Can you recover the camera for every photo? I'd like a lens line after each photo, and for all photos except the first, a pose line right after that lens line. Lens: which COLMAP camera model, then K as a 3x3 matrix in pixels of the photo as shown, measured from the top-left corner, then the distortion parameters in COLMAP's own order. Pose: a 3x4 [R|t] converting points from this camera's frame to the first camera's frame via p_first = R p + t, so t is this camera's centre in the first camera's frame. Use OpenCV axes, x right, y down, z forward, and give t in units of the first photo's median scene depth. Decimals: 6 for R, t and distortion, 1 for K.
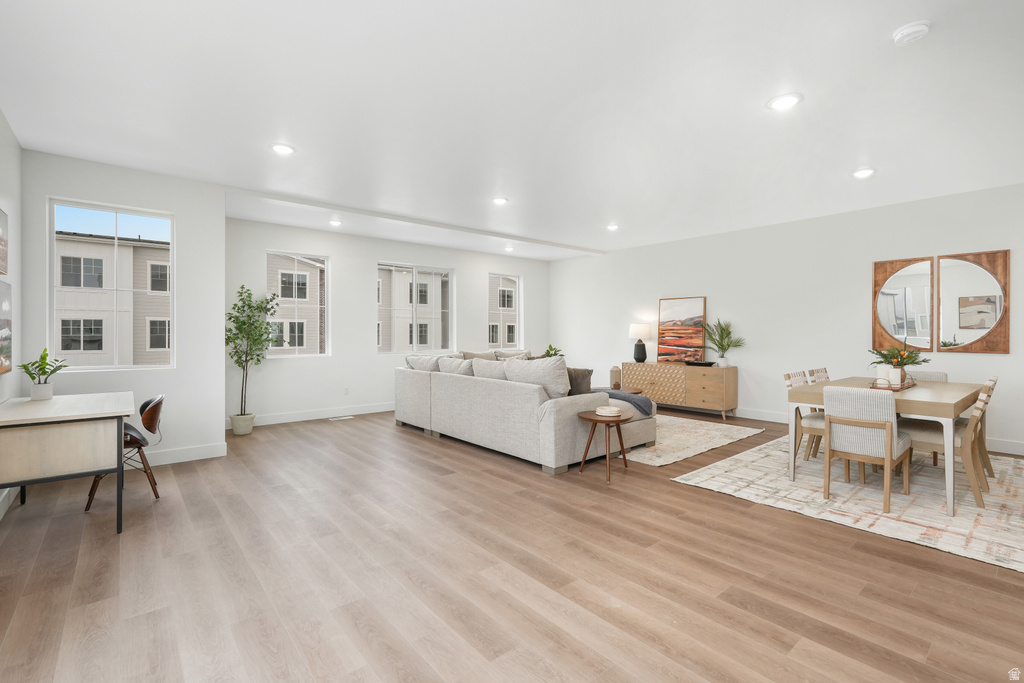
lens RADIAL K [[465.7, 0, 513.6], [0, 465.7, 332.5], [0, 0, 1]] dist [-0.015536, 0.007634]
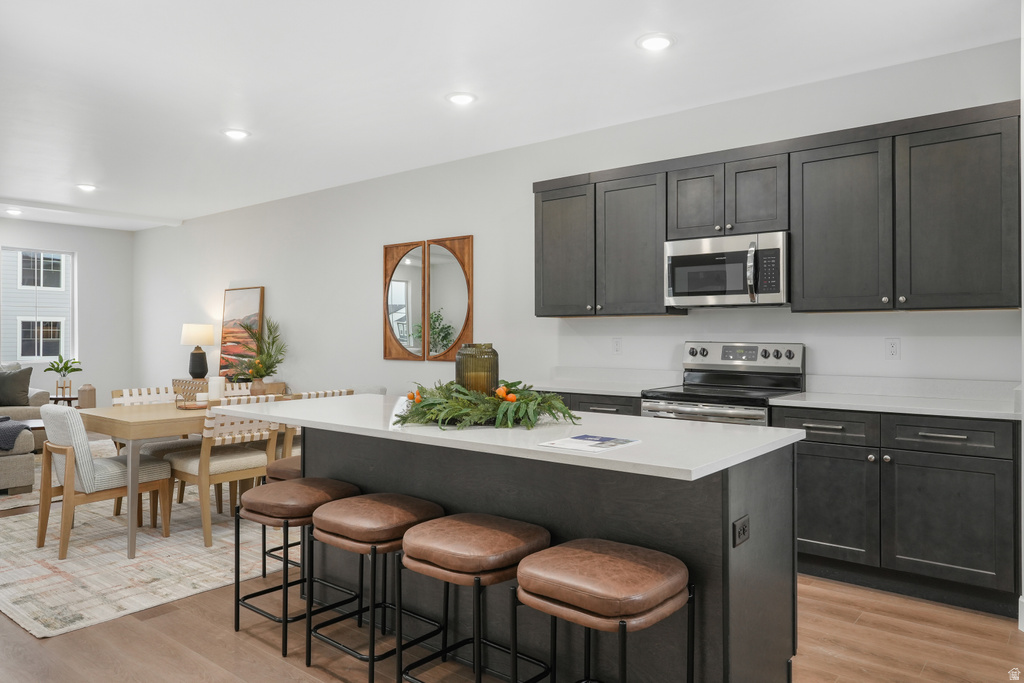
lens RADIAL K [[710.6, 0, 514.8], [0, 710.6, 337.8], [0, 0, 1]] dist [-0.002863, 0.006032]
pose [[0.982554, 0.000401, 0.185978, 0.624920], [-0.000702, 0.999999, 0.001553, 0.000259], [-0.185977, -0.001656, 0.982553, -0.171784]]
